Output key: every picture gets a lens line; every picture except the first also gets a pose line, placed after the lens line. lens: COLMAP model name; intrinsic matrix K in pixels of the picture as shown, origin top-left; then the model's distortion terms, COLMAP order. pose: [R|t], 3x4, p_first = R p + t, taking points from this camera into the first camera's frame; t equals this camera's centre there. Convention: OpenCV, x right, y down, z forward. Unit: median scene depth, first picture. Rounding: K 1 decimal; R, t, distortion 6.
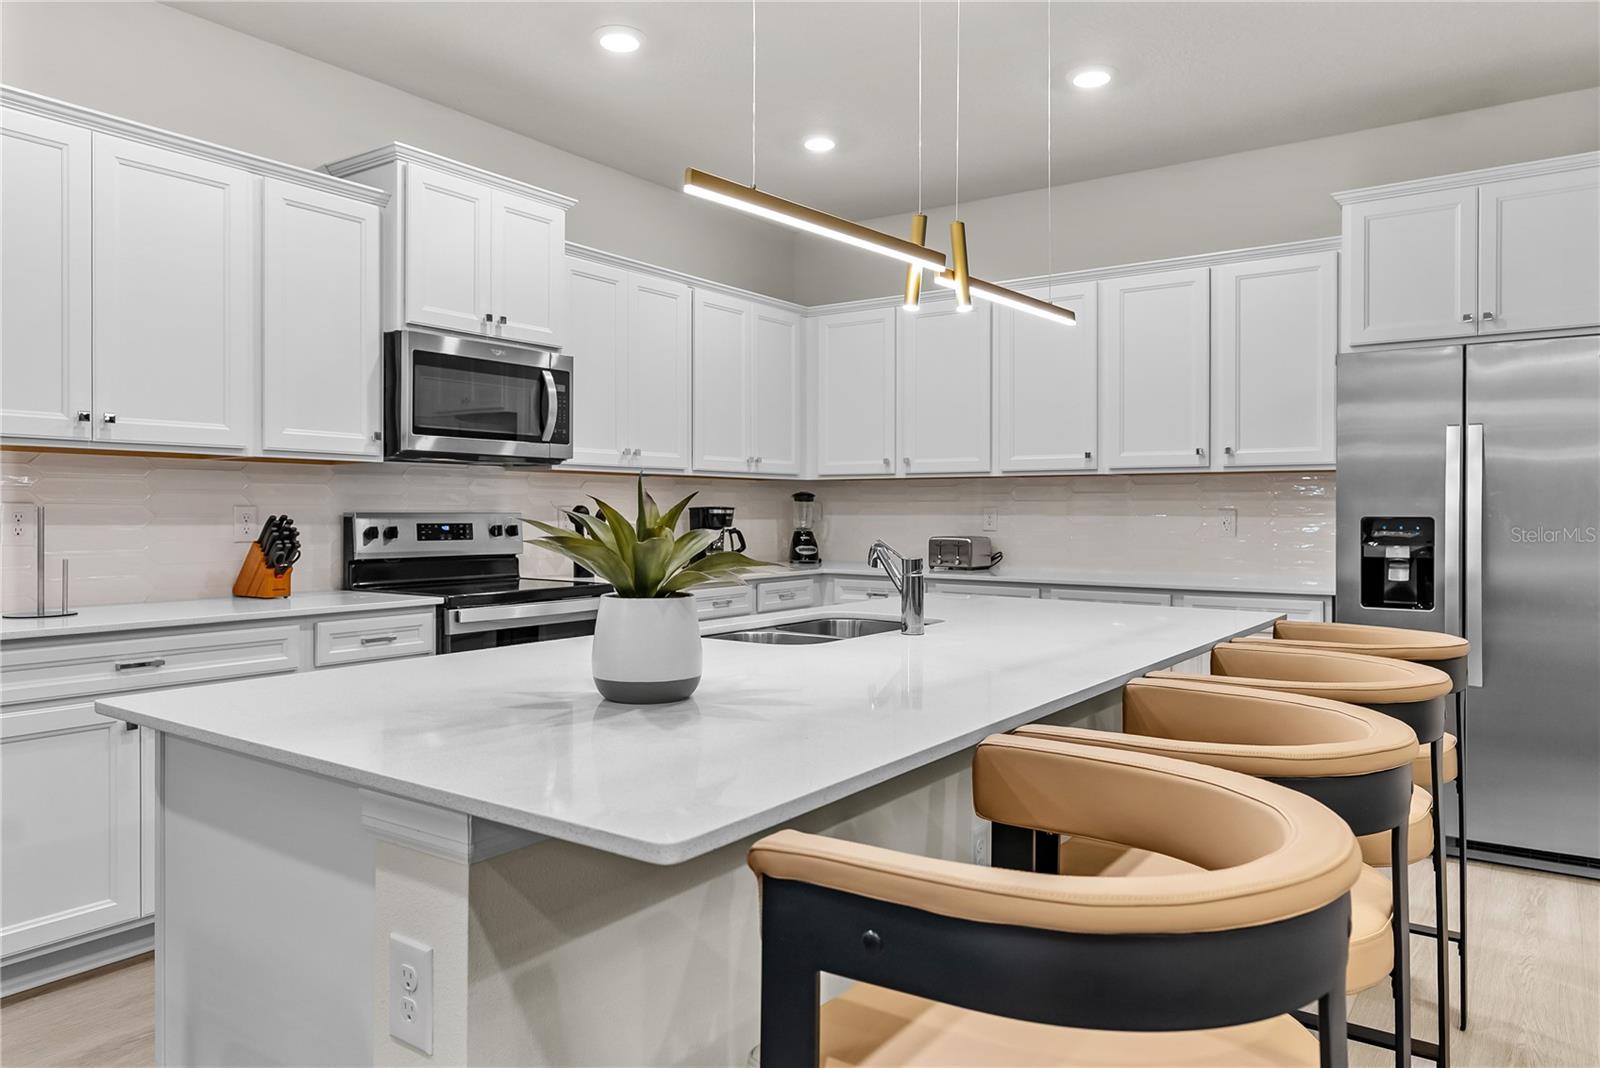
lens RADIAL K [[1060.6, 0, 803.2], [0, 1060.6, 514.6], [0, 0, 1]] dist [-0.001177, 0.002614]
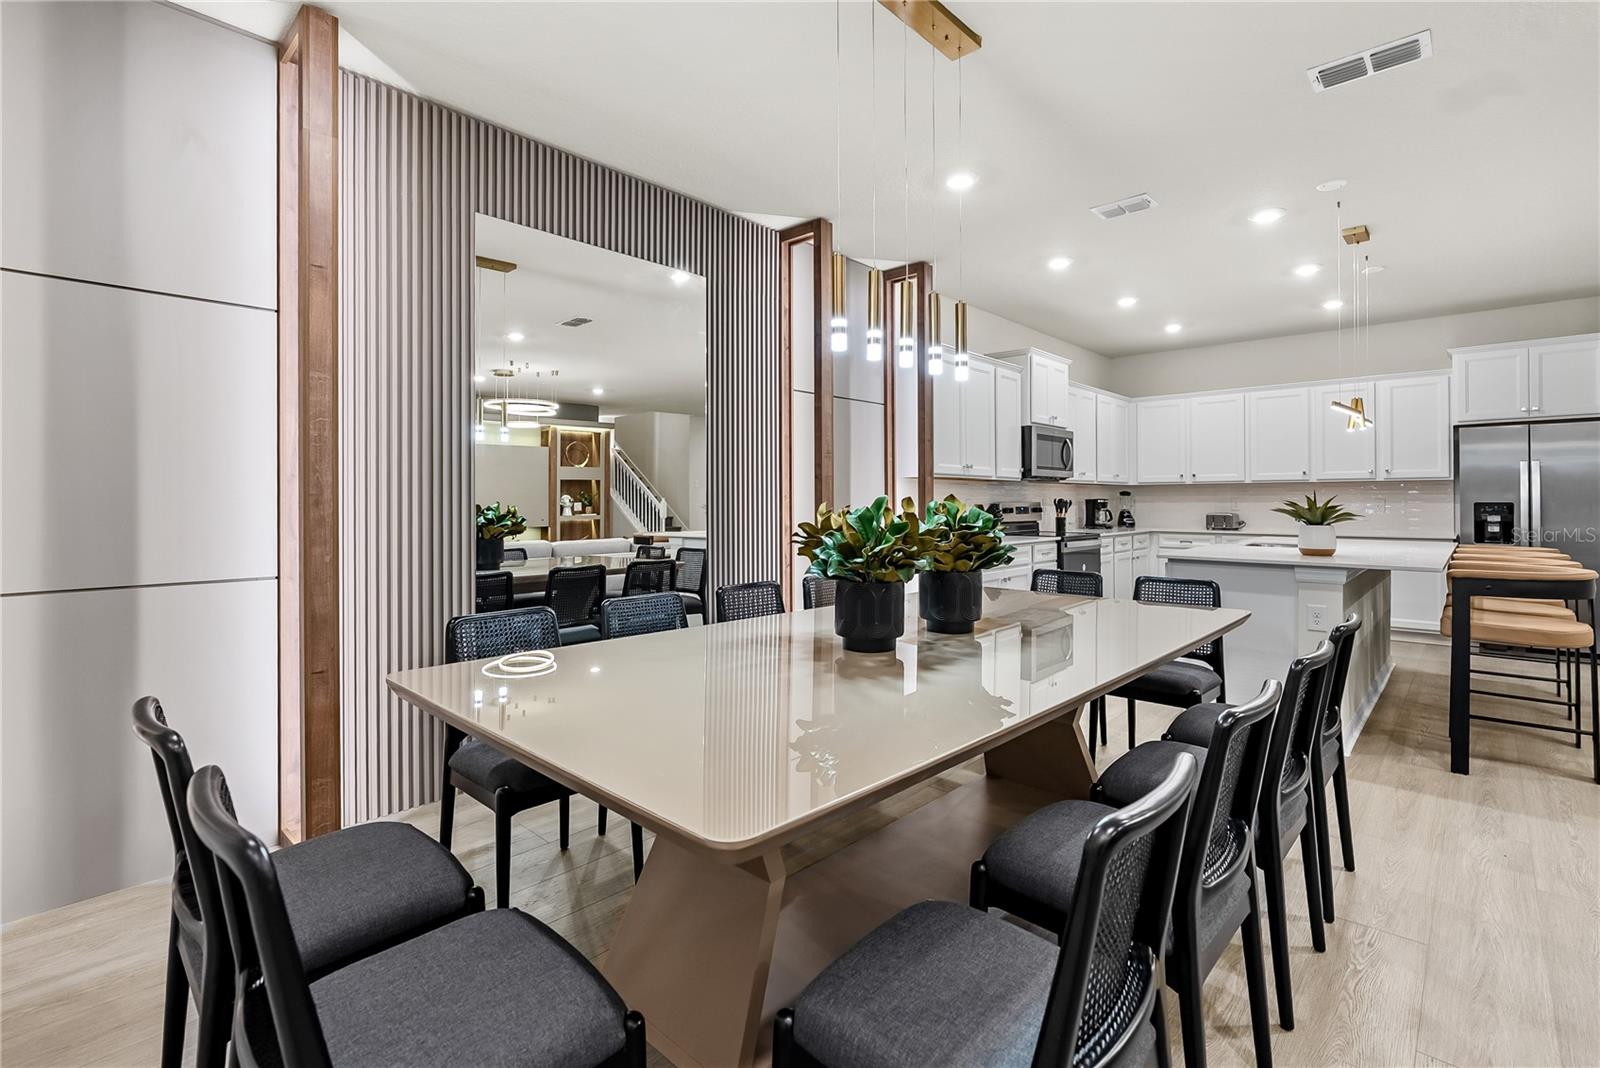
lens RADIAL K [[742.7, 0, 797.7], [0, 742.7, 493.1], [0, 0, 1]] dist [-0.018603, 0.007547]
pose [[0.990896, -0.005099, -0.134531, -0.603275], [0.003142, 0.999886, -0.014756, 0.000915], [0.134591, 0.014199, 0.990800, -0.638340]]
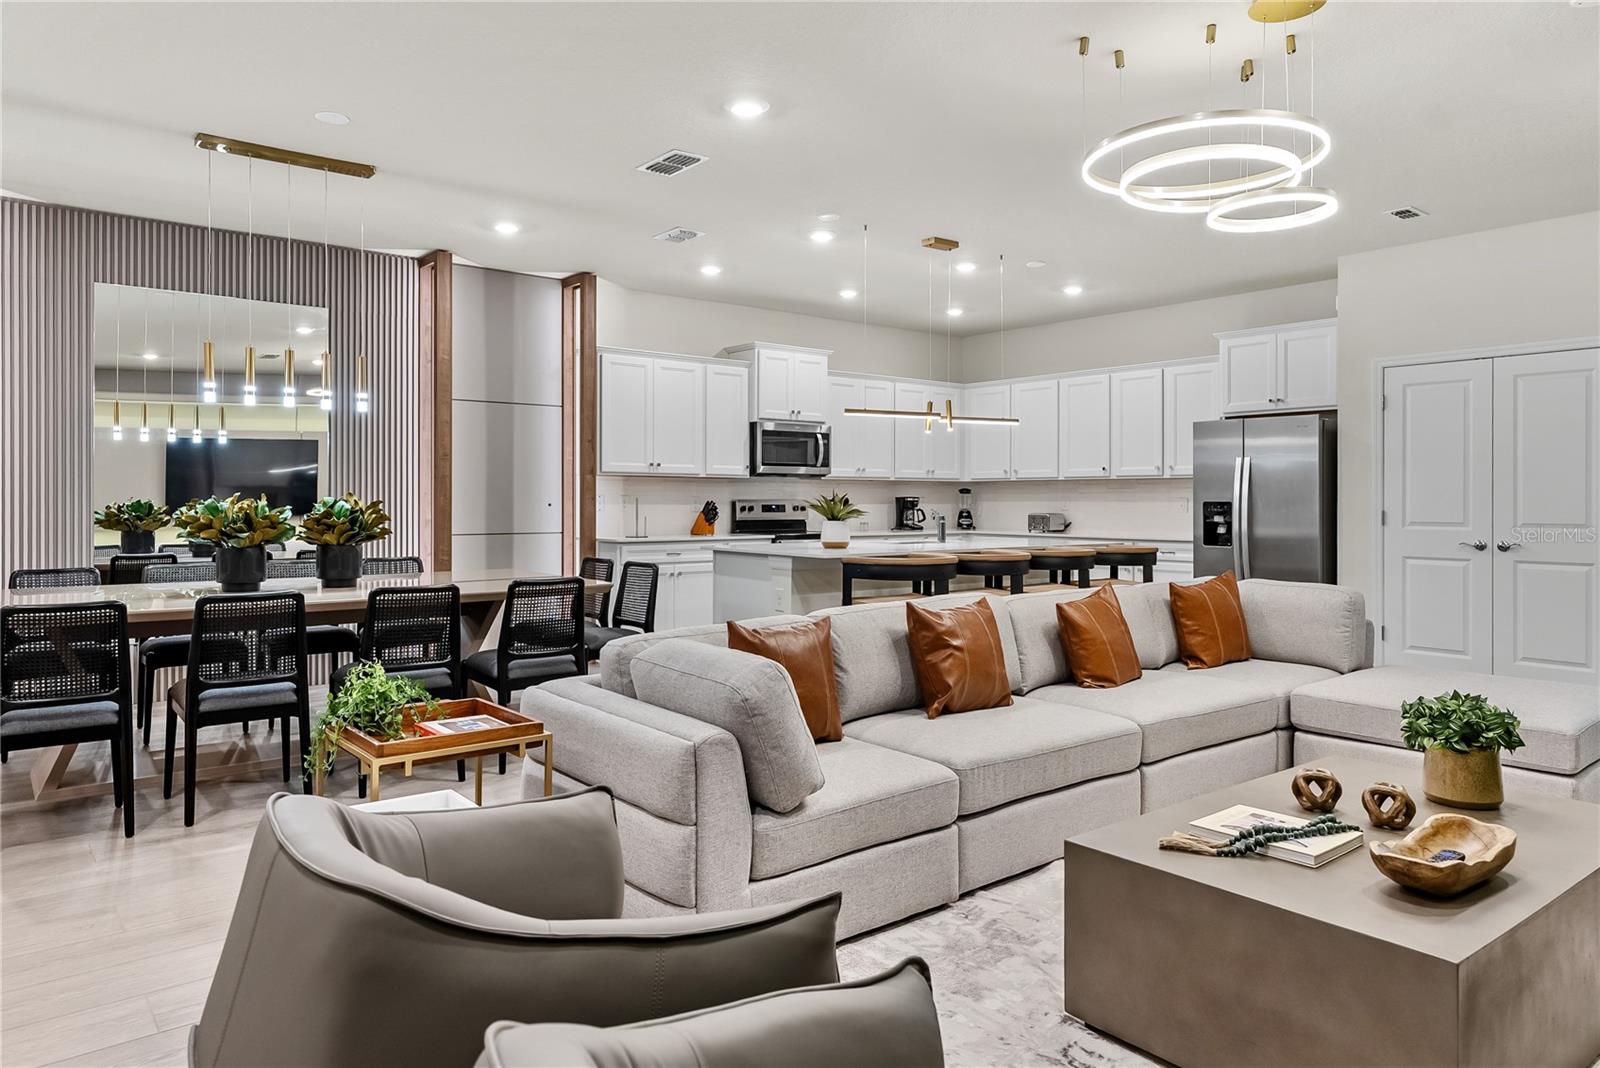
lens RADIAL K [[1060.6, 0, 803.2], [0, 1060.6, 514.6], [0, 0, 1]] dist [-0.001177, 0.002614]
pose [[0.963011, 0.003720, -0.269436, 0.310245], [-0.000896, 0.999943, 0.010600, 0.005643], [0.269461, -0.009967, 0.962960, -1.088822]]
